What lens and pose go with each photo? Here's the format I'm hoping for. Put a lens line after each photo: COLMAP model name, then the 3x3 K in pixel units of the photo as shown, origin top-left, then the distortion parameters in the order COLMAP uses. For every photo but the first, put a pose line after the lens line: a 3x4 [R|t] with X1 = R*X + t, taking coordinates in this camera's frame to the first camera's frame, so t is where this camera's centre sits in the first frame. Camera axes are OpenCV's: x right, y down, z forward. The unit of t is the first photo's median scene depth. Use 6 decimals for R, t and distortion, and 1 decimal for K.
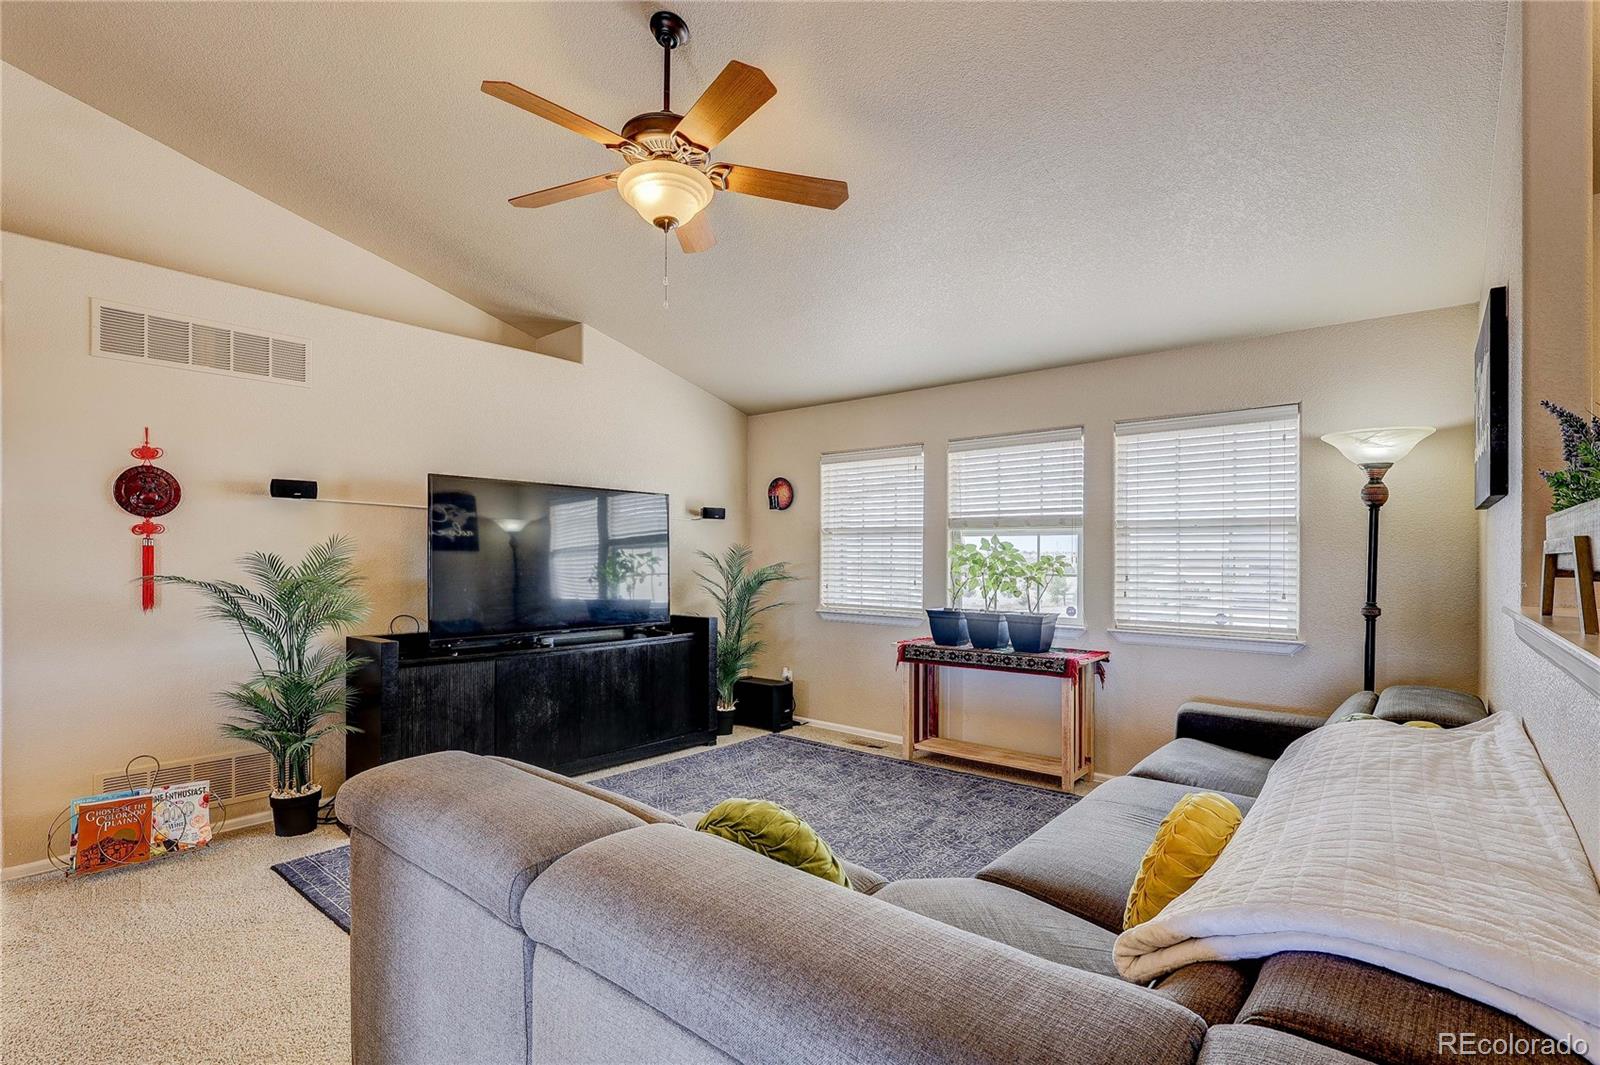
lens RADIAL K [[755.4, 0, 811.8], [0, 755.4, 567.6], [0, 0, 1]] dist [-0.001058, -0.000023]
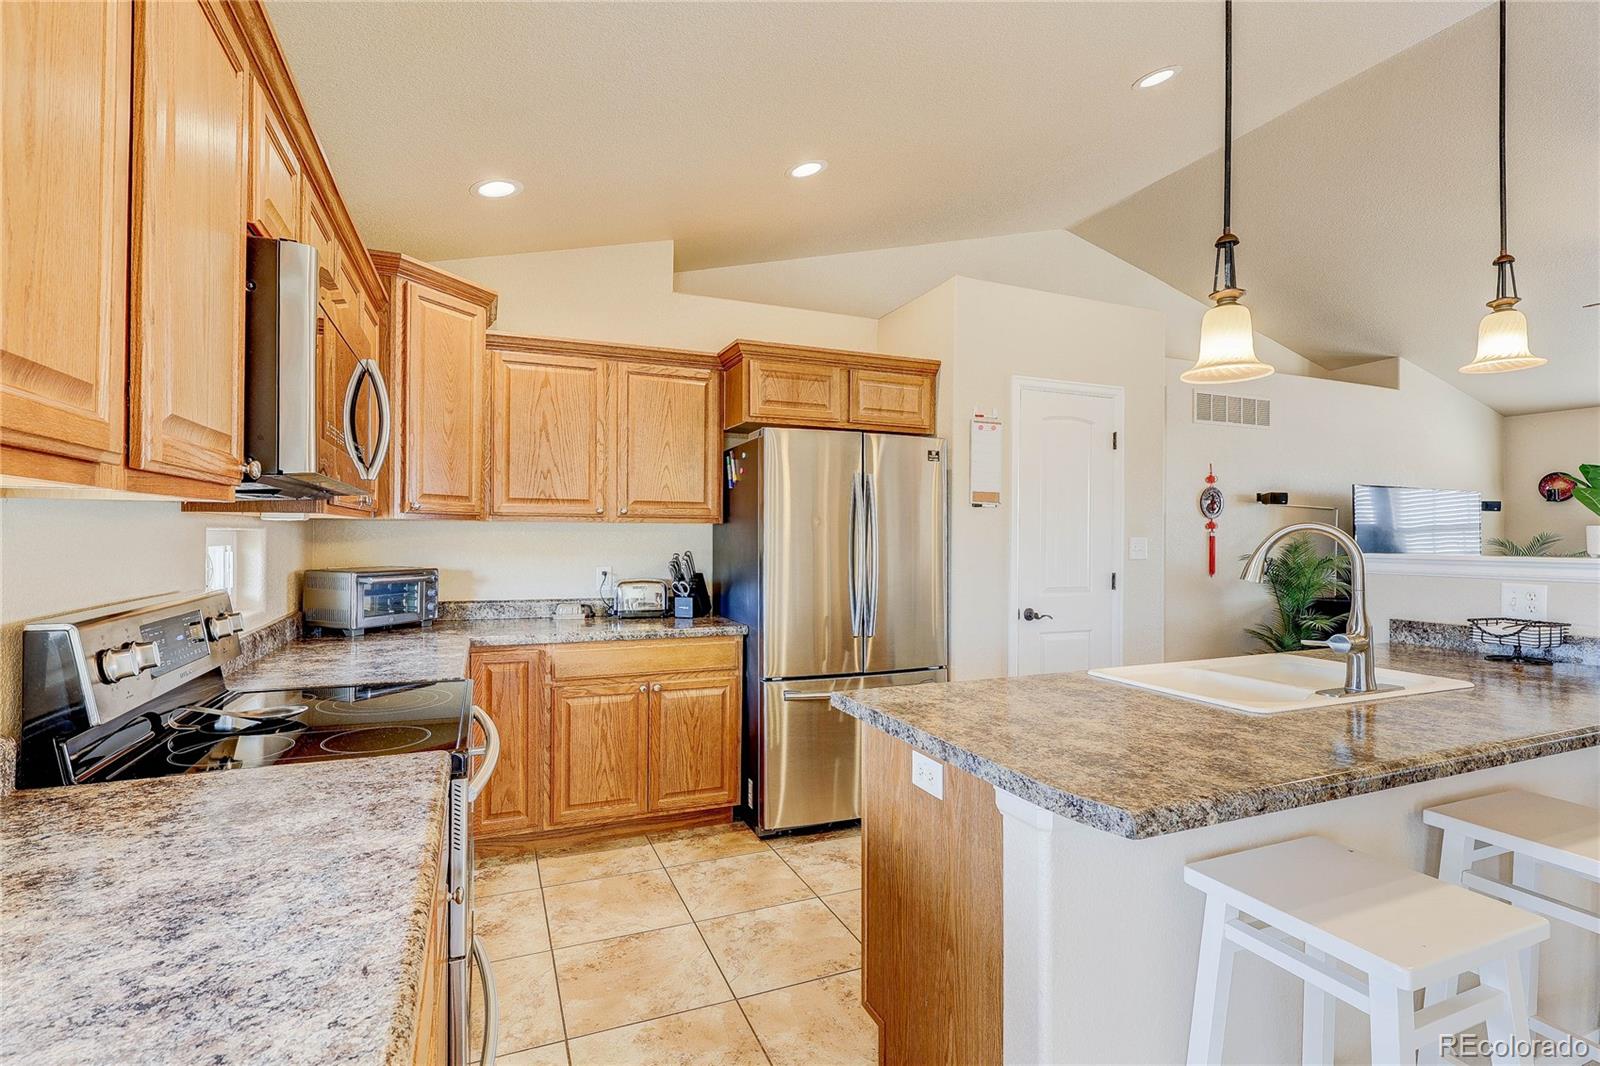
lens RADIAL K [[766.5, 0, 800.0], [0, 766.5, 533.0], [0, 0, 1]] dist [-0.002329, -0.000280]
pose [[0.888238, 0.002761, -0.459376, -0.653794], [-0.012264, 0.999768, -0.017704, 0.003198], [0.459221, 0.021359, 0.888065, -0.633220]]
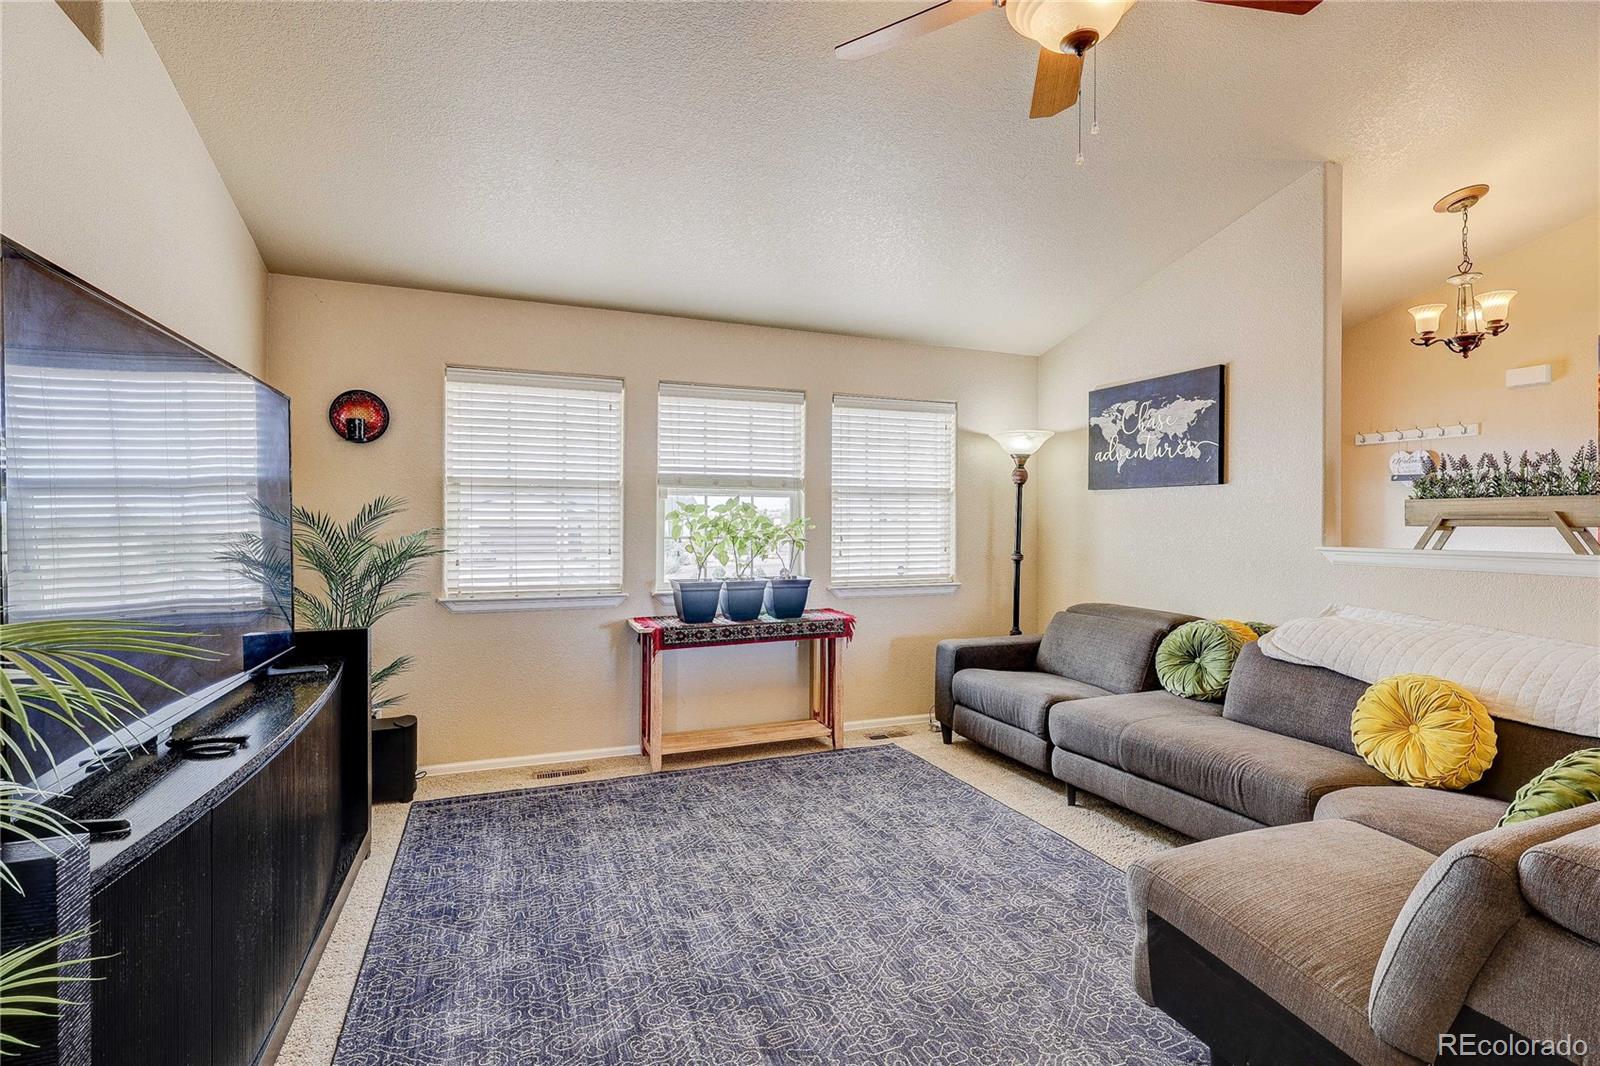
lens RADIAL K [[754.8, 0, 804.2], [0, 754.8, 519.5], [0, 0, 1]] dist [0.028718, -0.000041]
pose [[0.482061, -0.003740, 0.876130, -0.529848], [0.010756, 0.999941, -0.001650, -0.011665], [-0.876072, 0.010219, 0.482072, 0.491691]]
